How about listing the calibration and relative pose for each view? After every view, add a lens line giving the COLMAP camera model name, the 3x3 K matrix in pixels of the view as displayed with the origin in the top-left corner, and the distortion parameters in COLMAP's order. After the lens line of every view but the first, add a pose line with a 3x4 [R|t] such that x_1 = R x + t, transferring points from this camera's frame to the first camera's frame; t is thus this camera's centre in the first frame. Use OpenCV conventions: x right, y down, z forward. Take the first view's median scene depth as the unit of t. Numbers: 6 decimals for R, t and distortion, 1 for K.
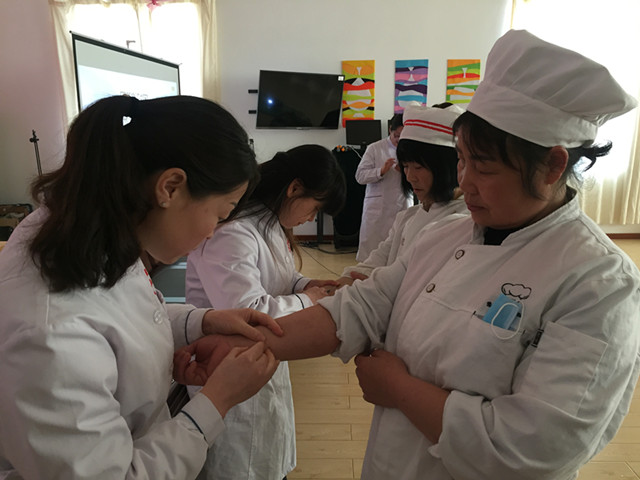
lens RADIAL K [[547.7, 0, 330.4], [0, 547.7, 220.4], [0, 0, 1]] dist [0.072057, -0.078918]
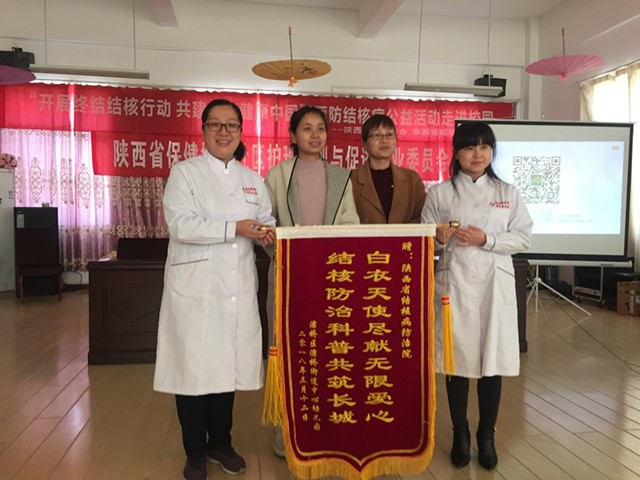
lens RADIAL K [[547.7, 0, 322.4], [0, 547.7, 239.3], [0, 0, 1]] dist [0.072057, -0.078918]
pose [[0.183640, 0.050890, -0.981675, 0.568633], [-0.170674, 0.985142, 0.019142, -0.000642], [0.968063, 0.164031, 0.189597, 0.284092]]
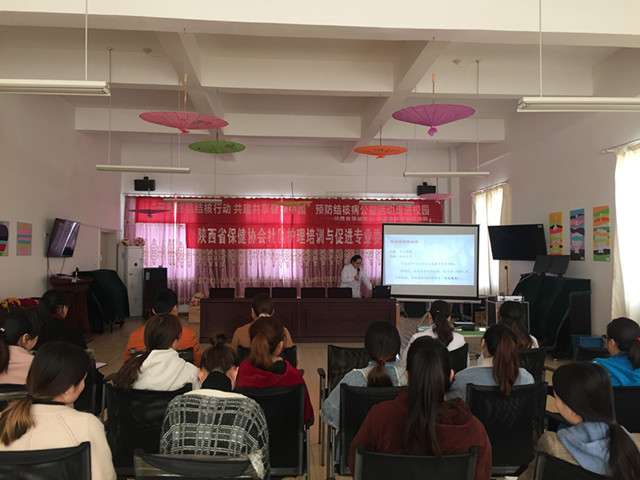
lens RADIAL K [[547.7, 0, 318.8], [0, 547.7, 237.5], [0, 0, 1]] dist [0.072057, -0.078918]
pose [[0.095805, -0.022056, -0.995156, 1.374005], [-0.168887, 0.984899, -0.038088, -0.075530], [0.980968, 0.171718, 0.090634, 0.300173]]
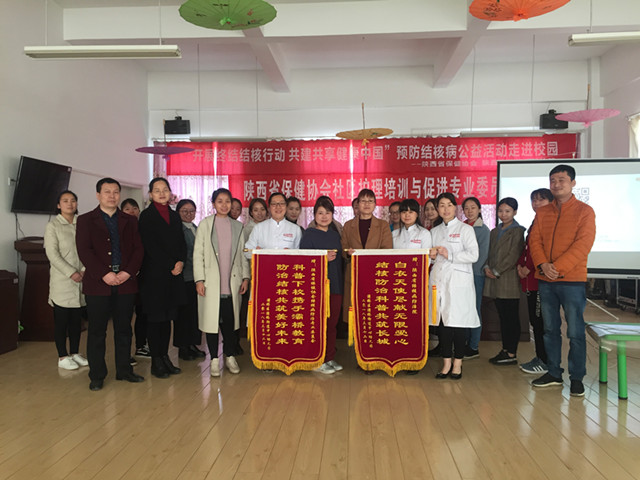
lens RADIAL K [[547.7, 0, 317.7], [0, 547.7, 241.8], [0, 0, 1]] dist [0.072057, -0.078918]
pose [[-0.047395, 0.037088, -0.998187, 0.878742], [-0.158049, 0.986443, 0.044156, -0.041797], [0.986293, 0.159855, -0.040891, 0.342050]]
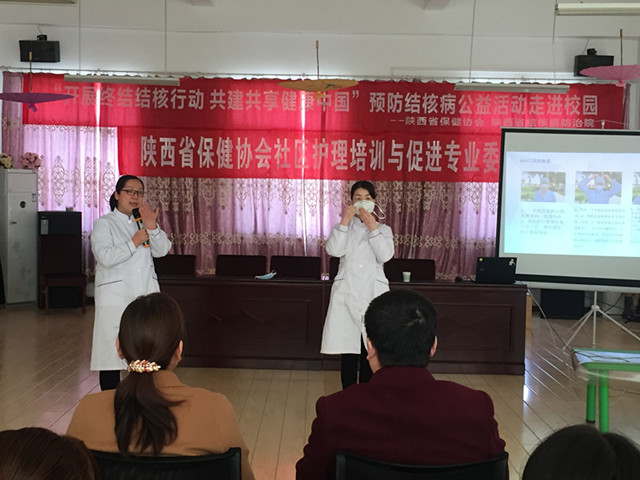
lens RADIAL K [[932.9, 0, 320.0], [0, 932.9, 237.9], [0, 0, 1]] dist [0.048532, 0.000000]
pose [[0.023188, 0.057474, -0.998078, 1.114319], [-0.184795, 0.981389, 0.052219, -0.077541], [0.982503, 0.183229, 0.033378, 0.352722]]
